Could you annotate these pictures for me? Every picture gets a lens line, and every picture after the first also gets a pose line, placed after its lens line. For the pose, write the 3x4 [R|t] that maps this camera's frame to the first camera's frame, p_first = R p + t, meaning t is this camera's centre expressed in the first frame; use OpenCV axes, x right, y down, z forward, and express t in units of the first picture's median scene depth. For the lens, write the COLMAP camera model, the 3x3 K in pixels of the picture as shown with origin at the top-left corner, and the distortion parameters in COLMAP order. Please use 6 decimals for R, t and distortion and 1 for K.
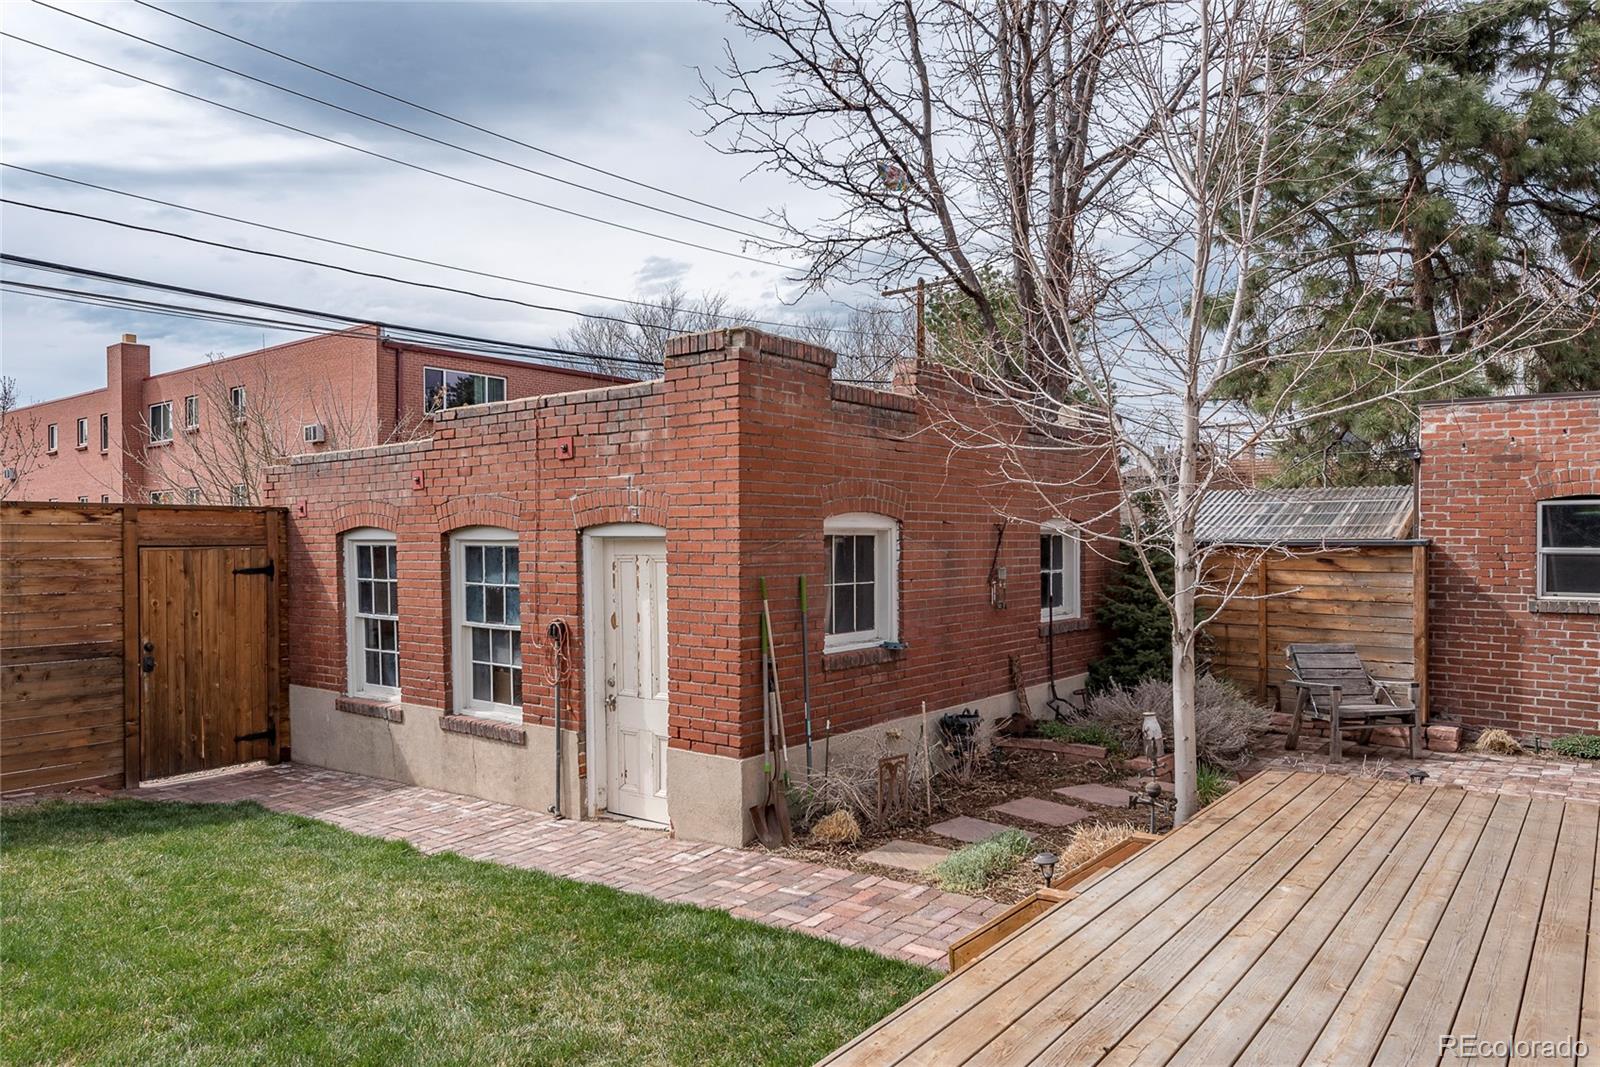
lens RADIAL K [[1086.6, 0, 802.2], [0, 1086.6, 533.6], [0, 0, 1]] dist [0.030829, -0.013078]
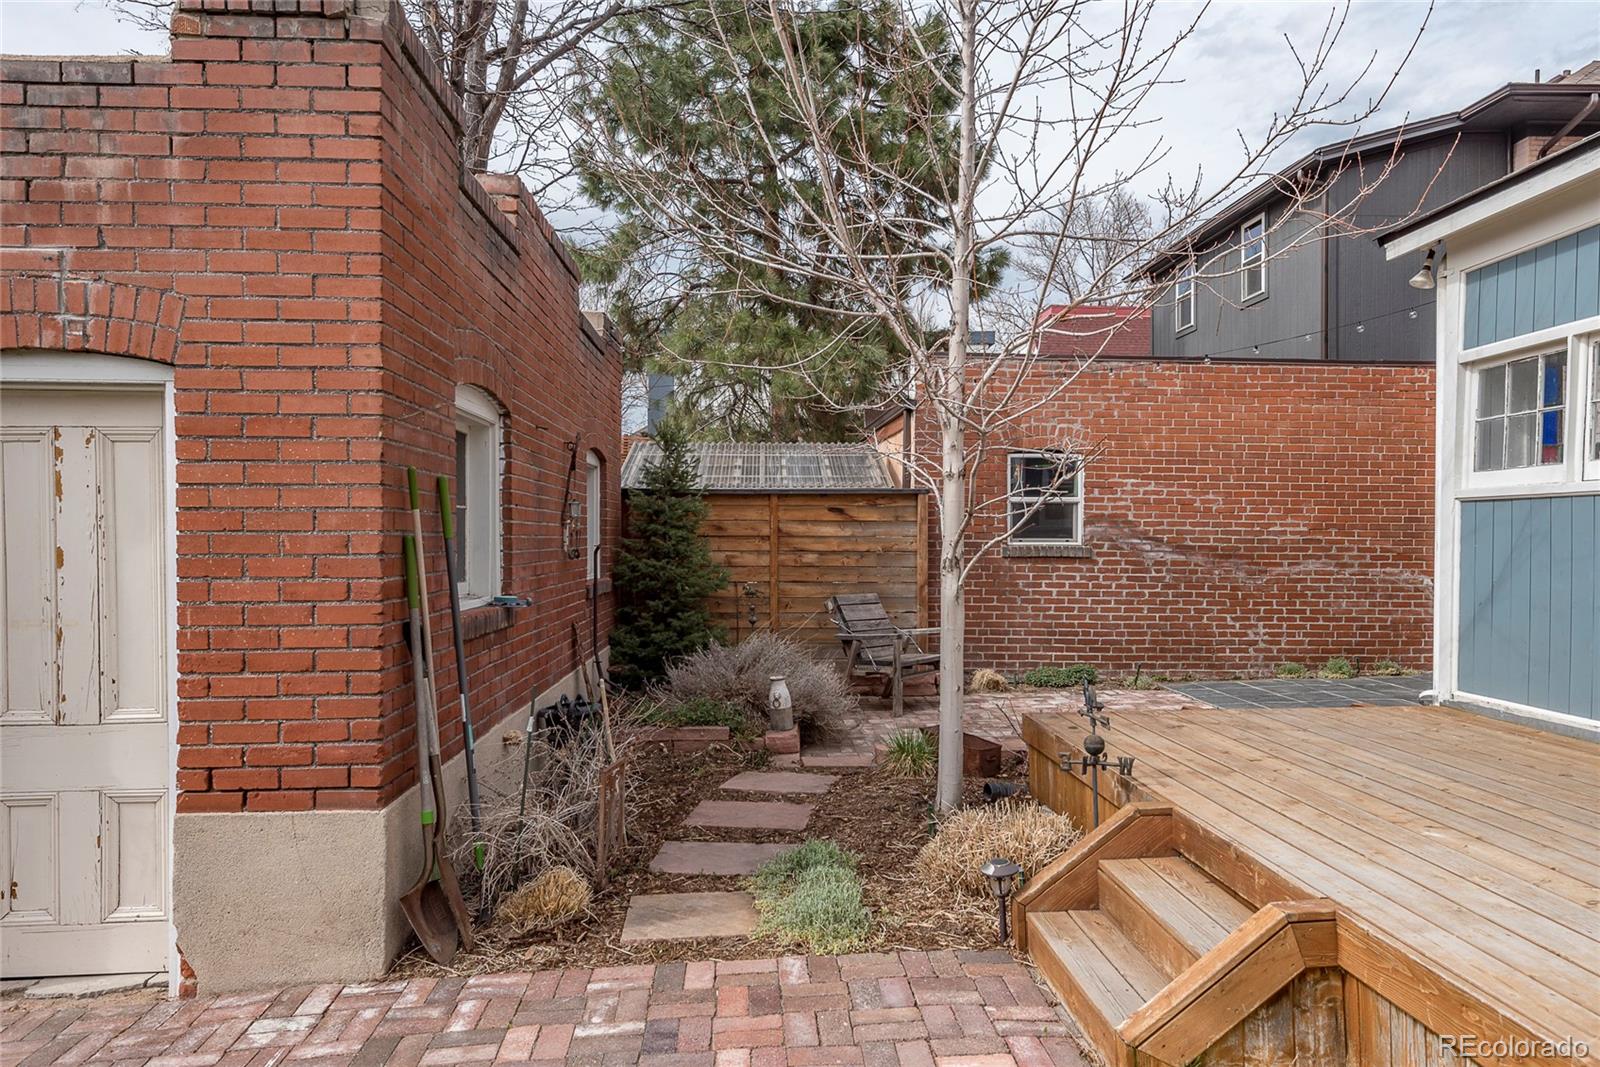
lens RADIAL K [[1086.6, 0, 804.4], [0, 1086.6, 543.9], [0, 0, 1]] dist [0.030829, -0.013078]
pose [[0.742253, -0.000145, 0.670120, -0.215683], [-0.000556, 0.999999, 0.000832, 0.065782], [-0.670120, -0.000990, 0.742252, 0.392898]]
